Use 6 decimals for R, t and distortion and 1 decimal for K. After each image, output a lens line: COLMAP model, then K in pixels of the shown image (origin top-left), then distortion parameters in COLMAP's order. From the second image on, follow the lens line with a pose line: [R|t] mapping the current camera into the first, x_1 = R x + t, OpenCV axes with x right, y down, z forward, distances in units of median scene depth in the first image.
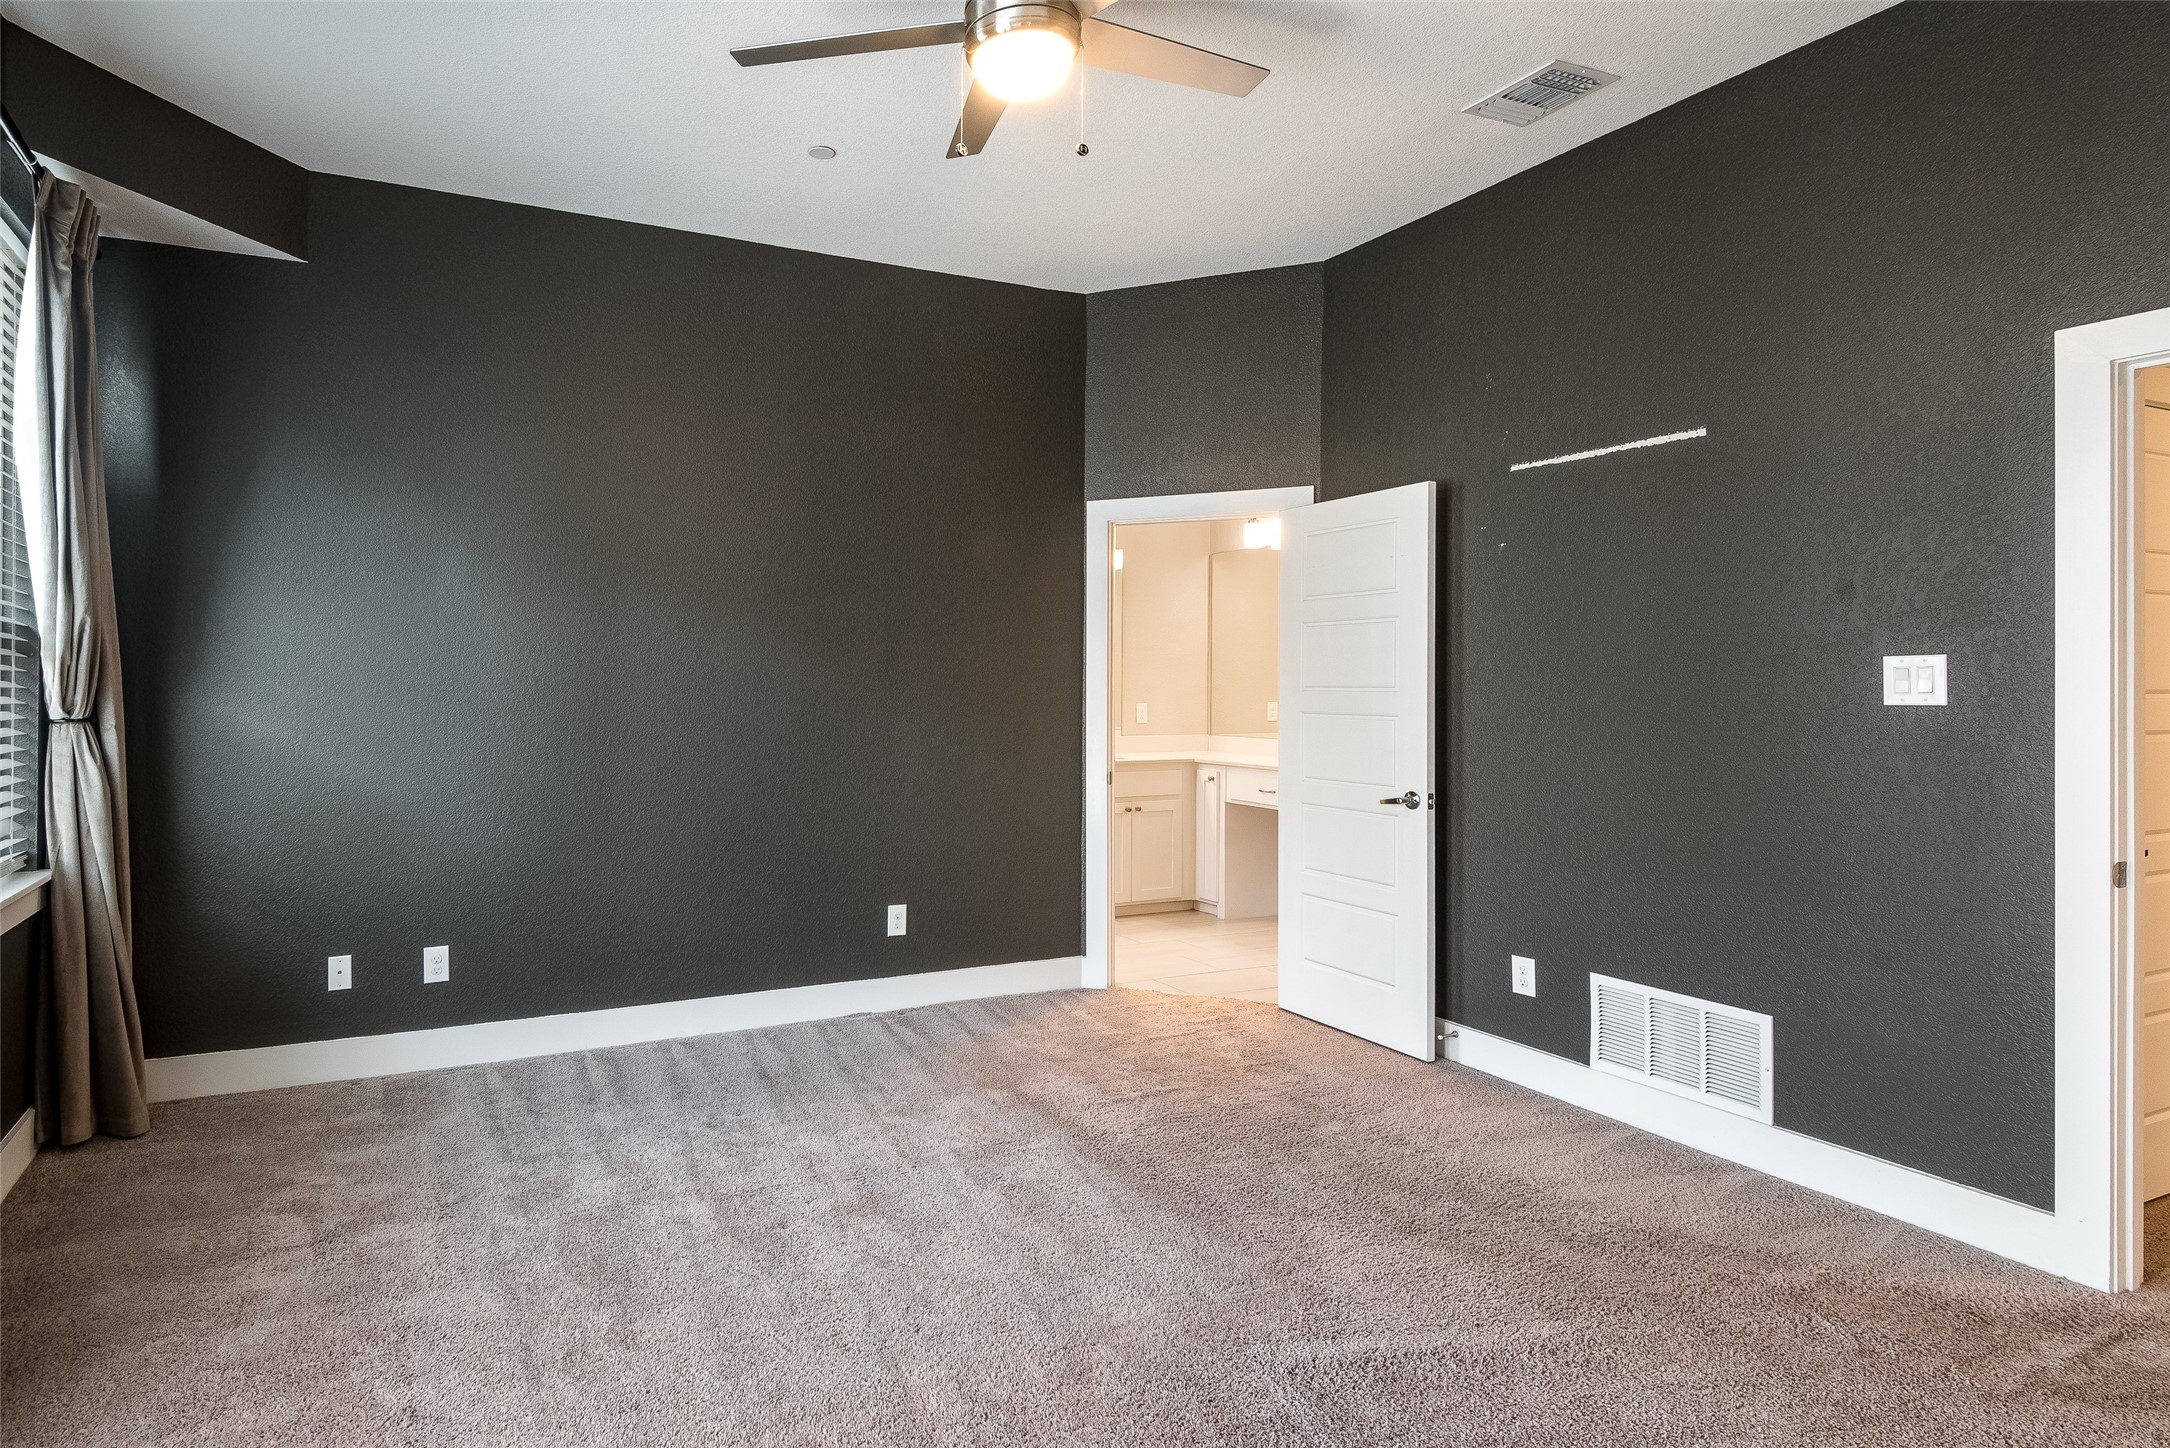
lens RADIAL K [[1020.6, 0, 1085.0], [0, 1020.6, 724.0], [0, 0, 1]] dist [0.028552, 0.000064]
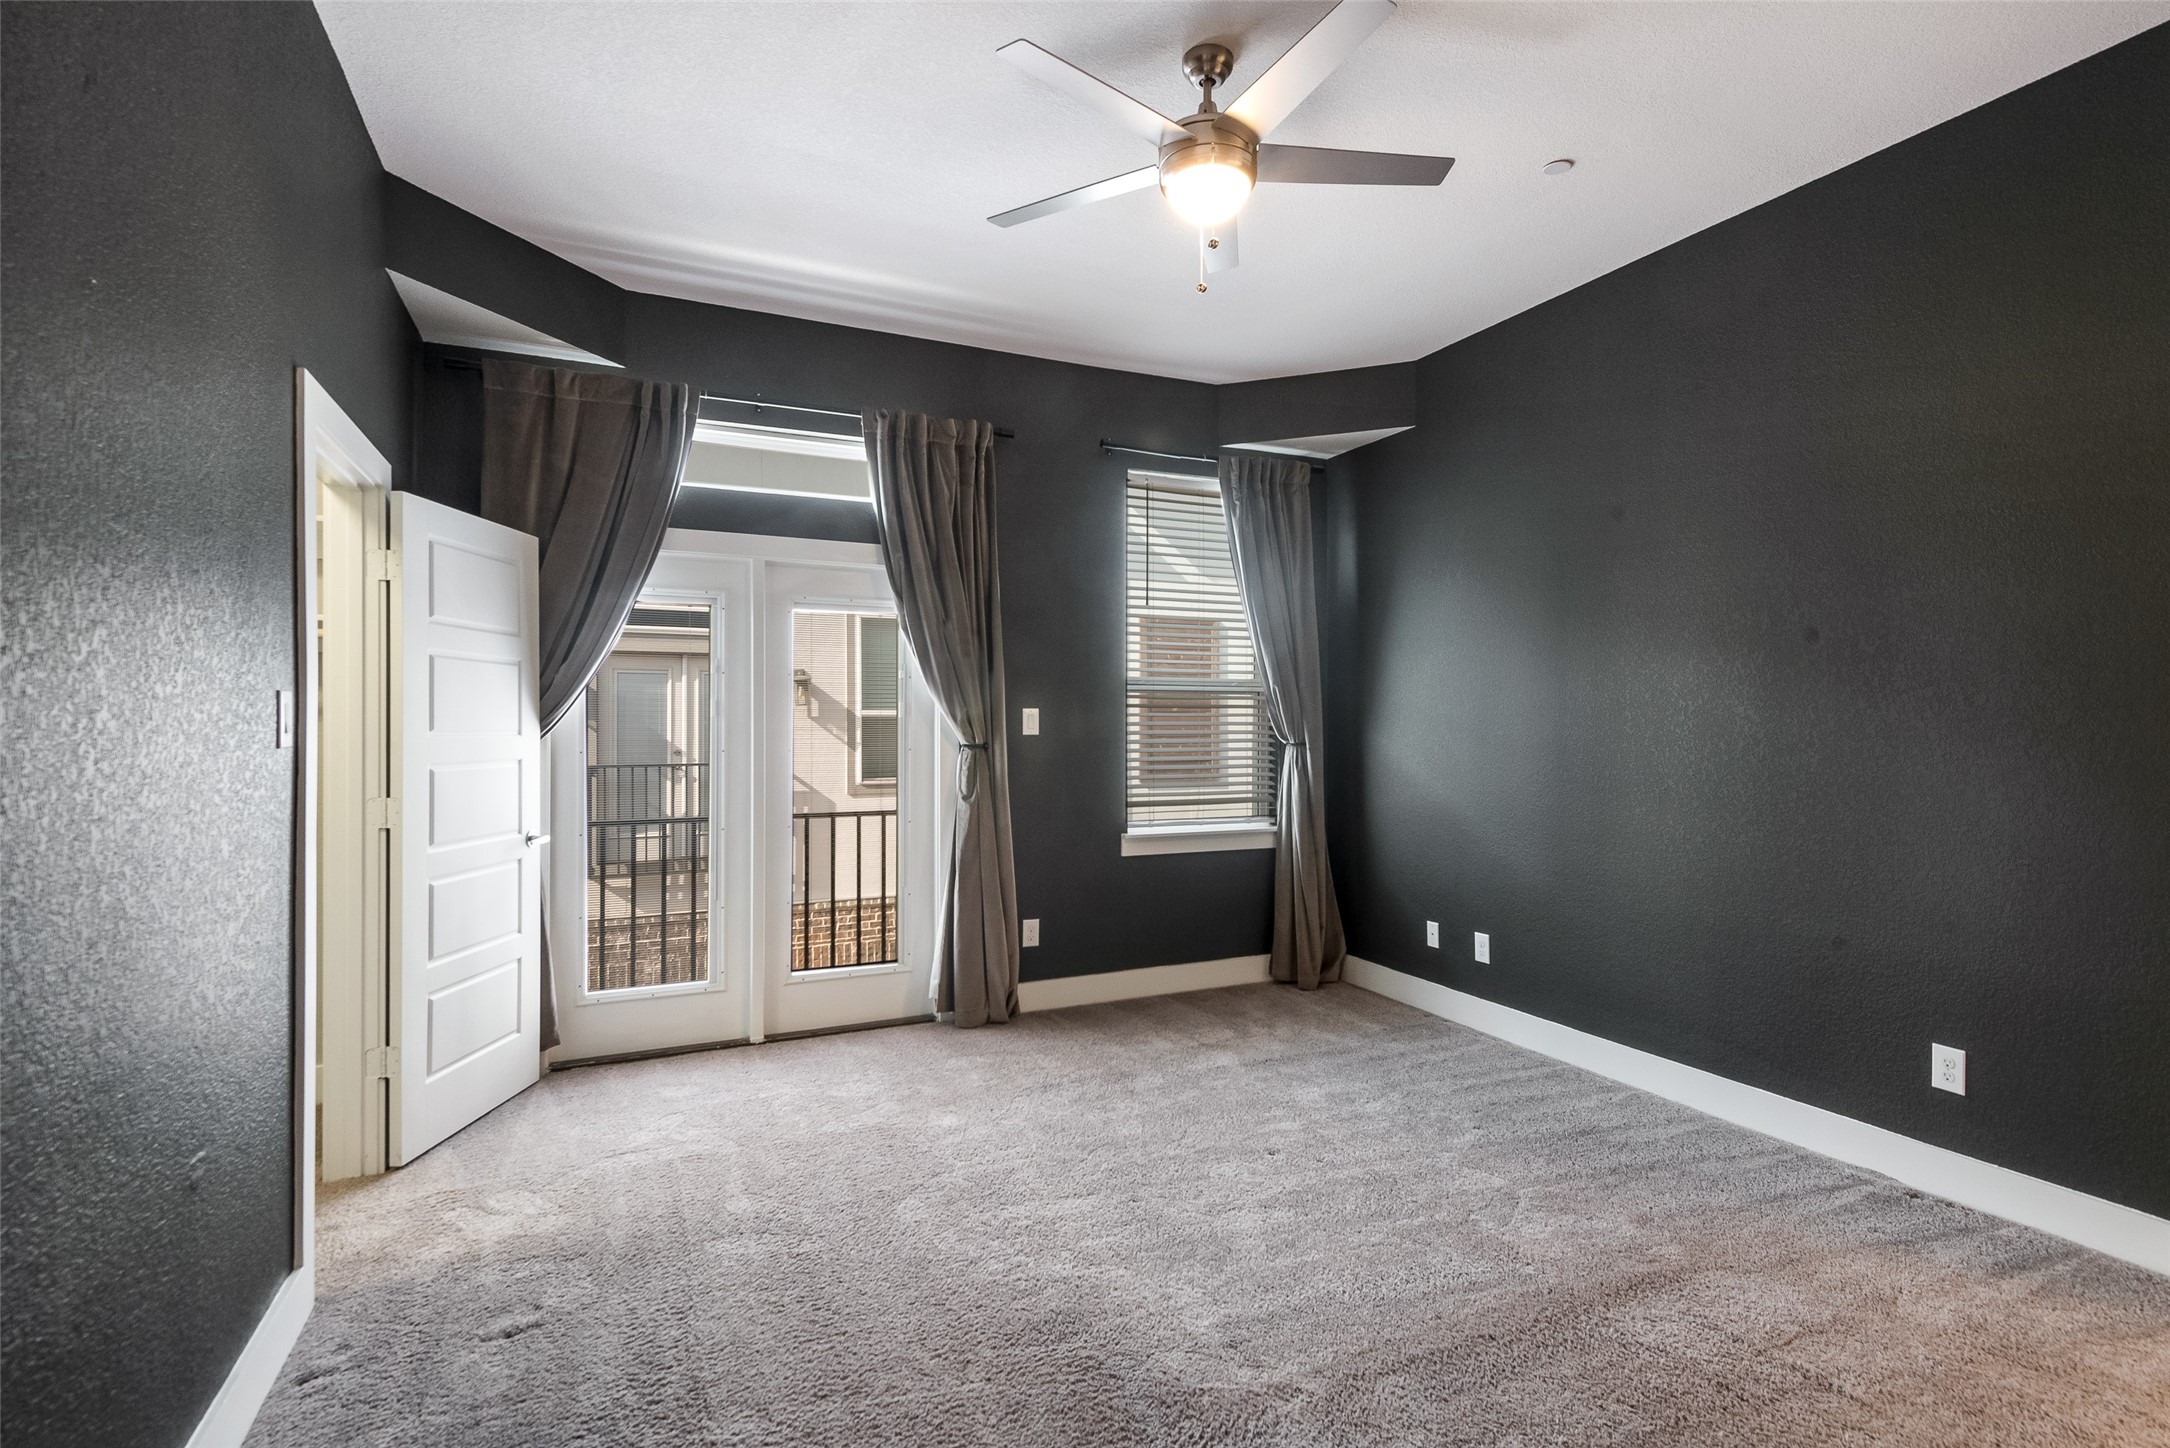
lens RADIAL K [[996.0, 0, 1038.3], [0, 996.0, 736.4], [0, 0, 1]] dist [0.026051, -0.000323]
pose [[0.024045, 0.013290, -0.999623, 0.592815], [-0.052759, 0.998535, 0.012006, -0.010249], [0.998318, 0.052451, 0.024711, 0.433033]]
